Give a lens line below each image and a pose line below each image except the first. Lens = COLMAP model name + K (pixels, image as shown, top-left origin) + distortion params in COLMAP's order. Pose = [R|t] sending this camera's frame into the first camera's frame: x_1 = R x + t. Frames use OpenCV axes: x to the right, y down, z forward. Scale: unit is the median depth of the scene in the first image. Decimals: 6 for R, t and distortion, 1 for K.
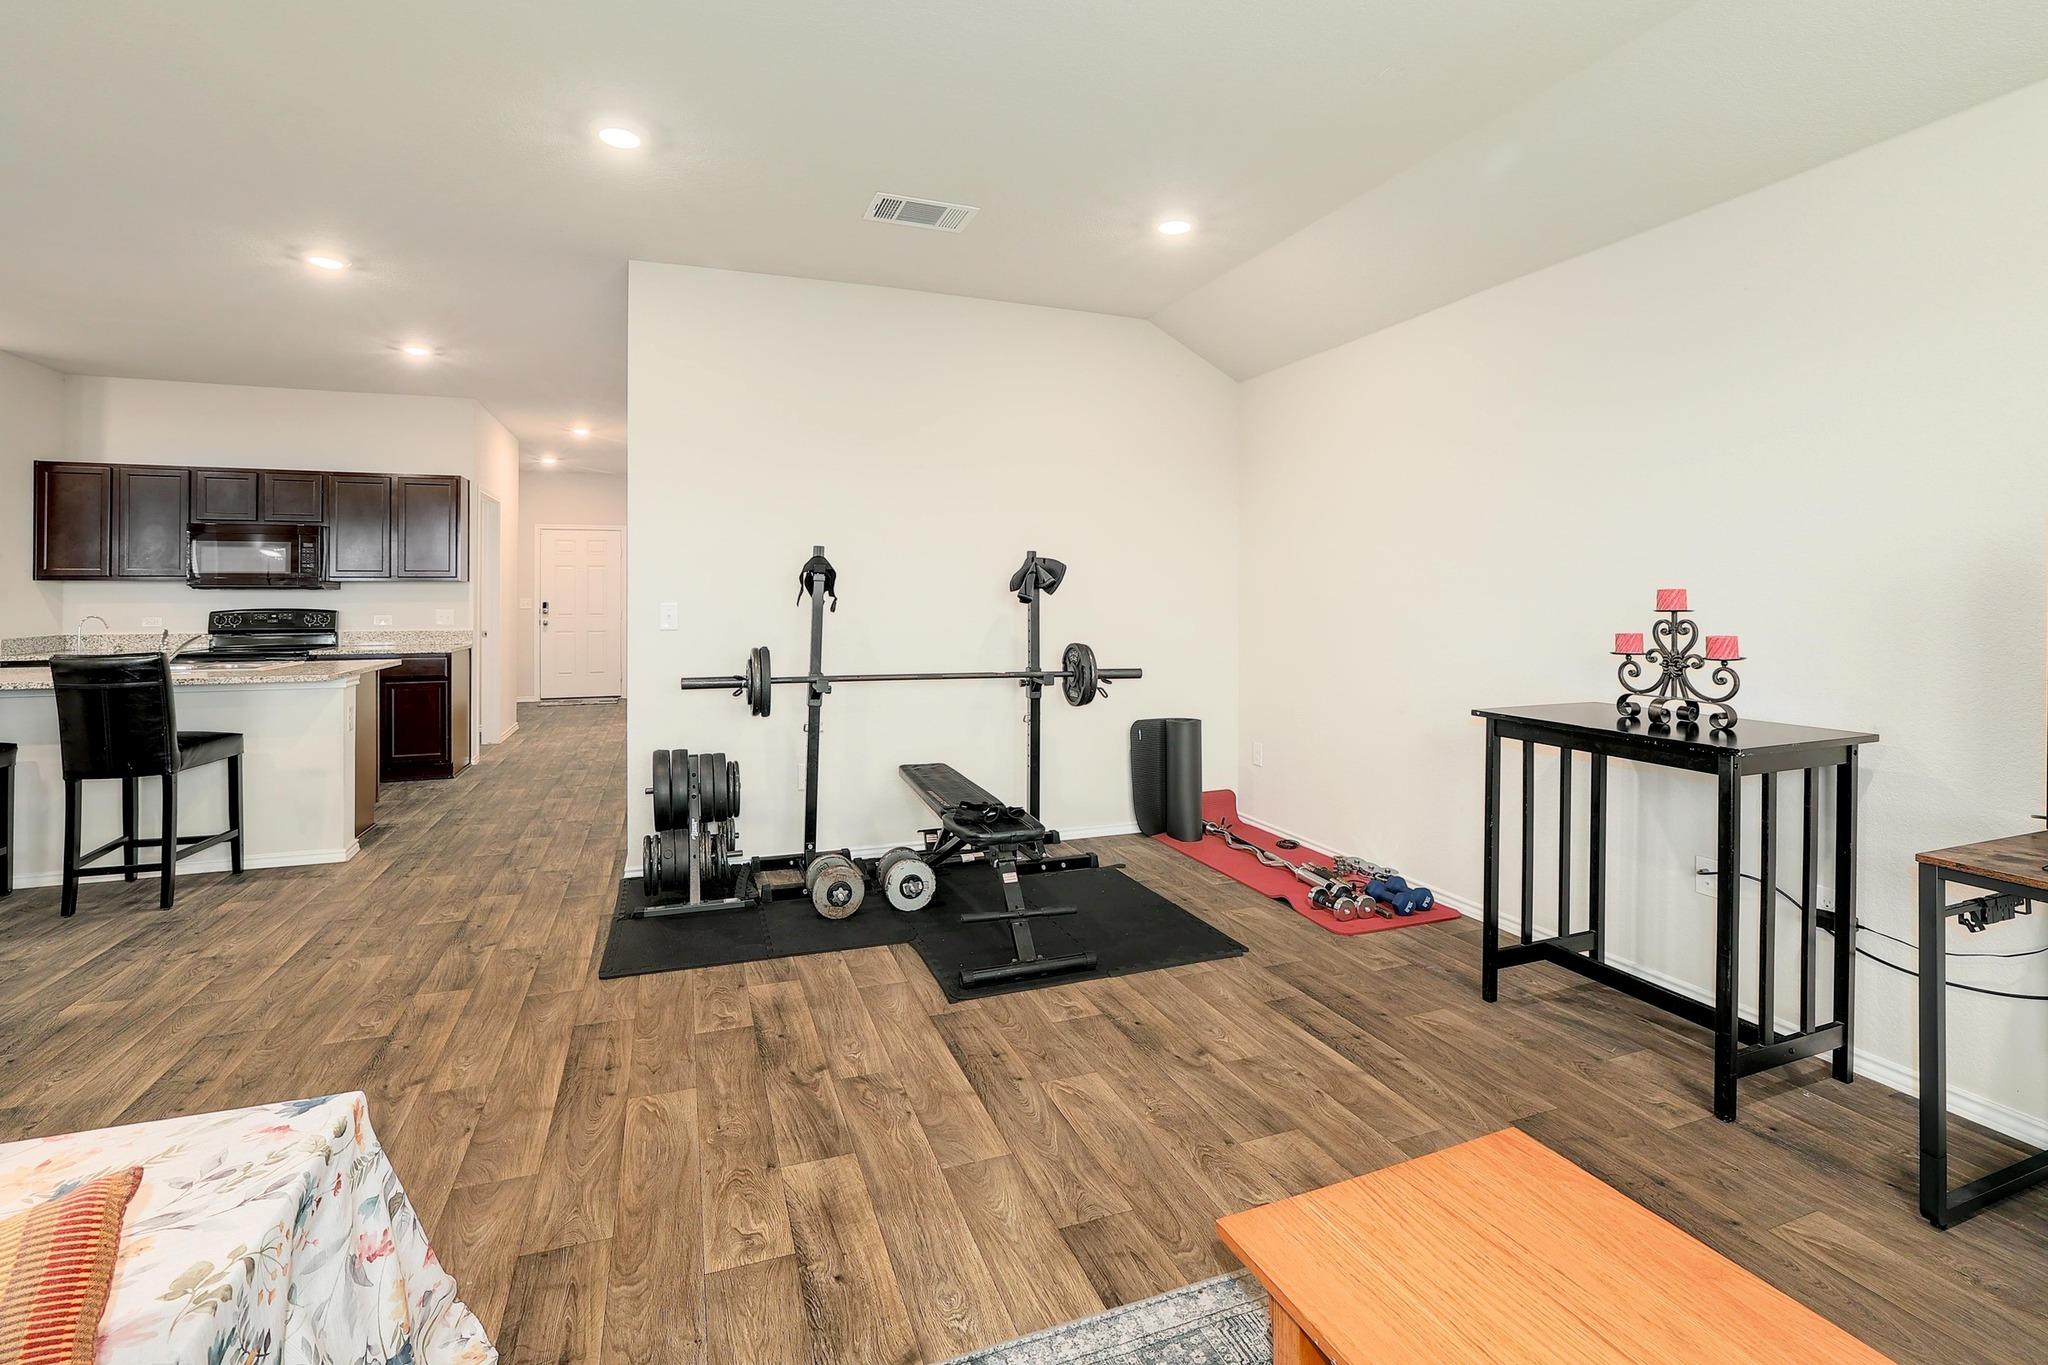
lens RADIAL K [[911.3, 0, 1016.7], [0, 911.3, 609.9], [0, 0, 1]] dist [-0.029315, 0.008452]
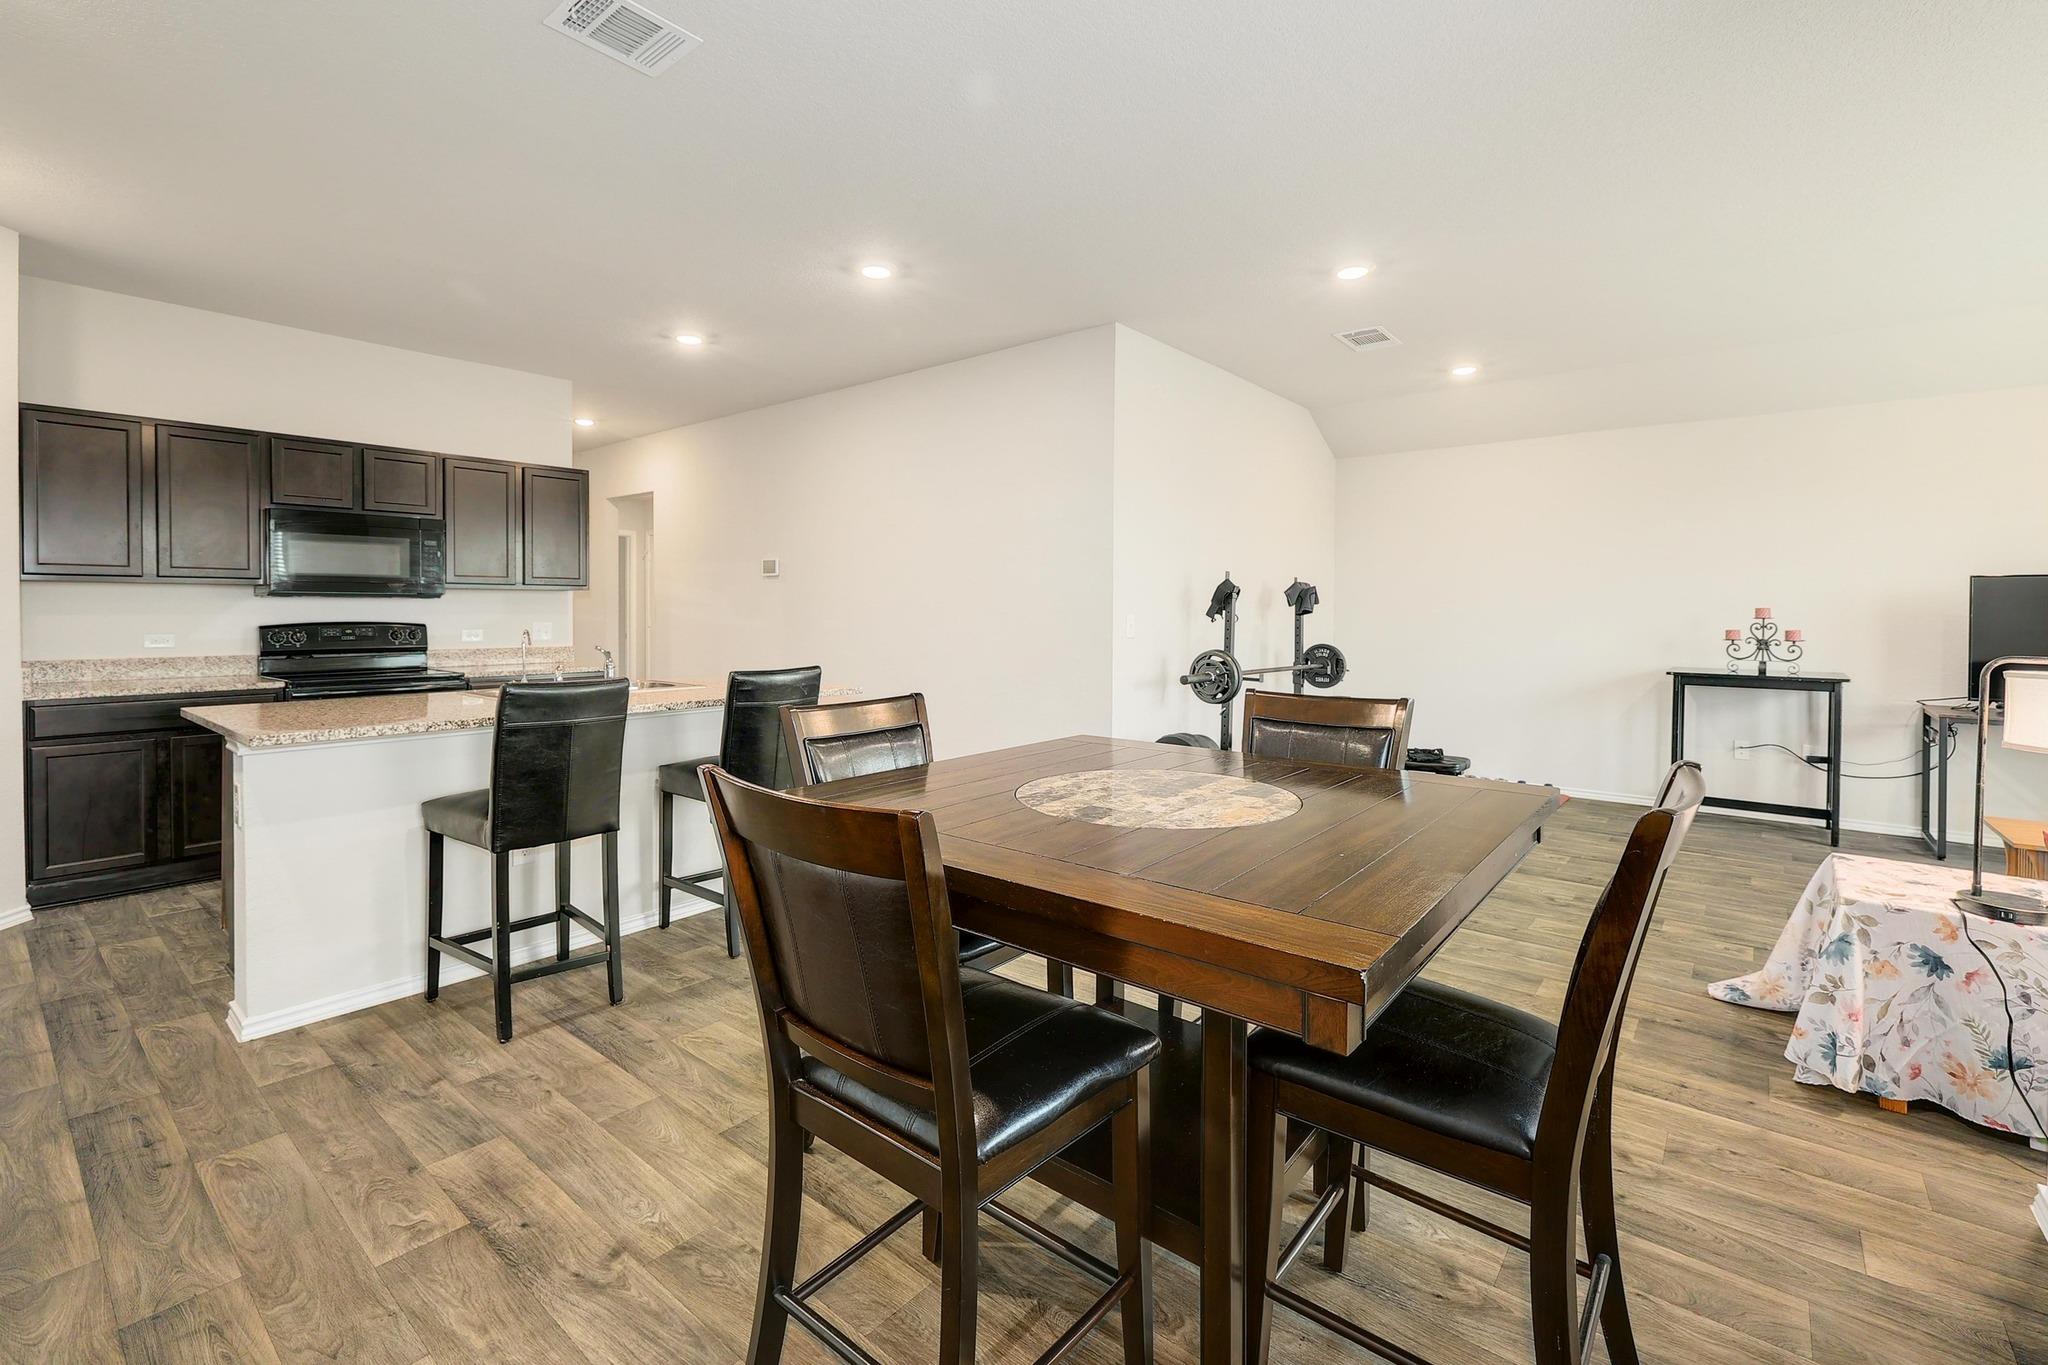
lens RADIAL K [[911.3, 0, 1010.8], [0, 911.3, 624.1], [0, 0, 1]] dist [-0.029315, 0.008452]
pose [[0.867532, -0.007171, 0.497330, -0.742865], [0.004148, 0.999966, 0.007183, -0.003001], [-0.497365, -0.004168, 0.867532, 0.032252]]
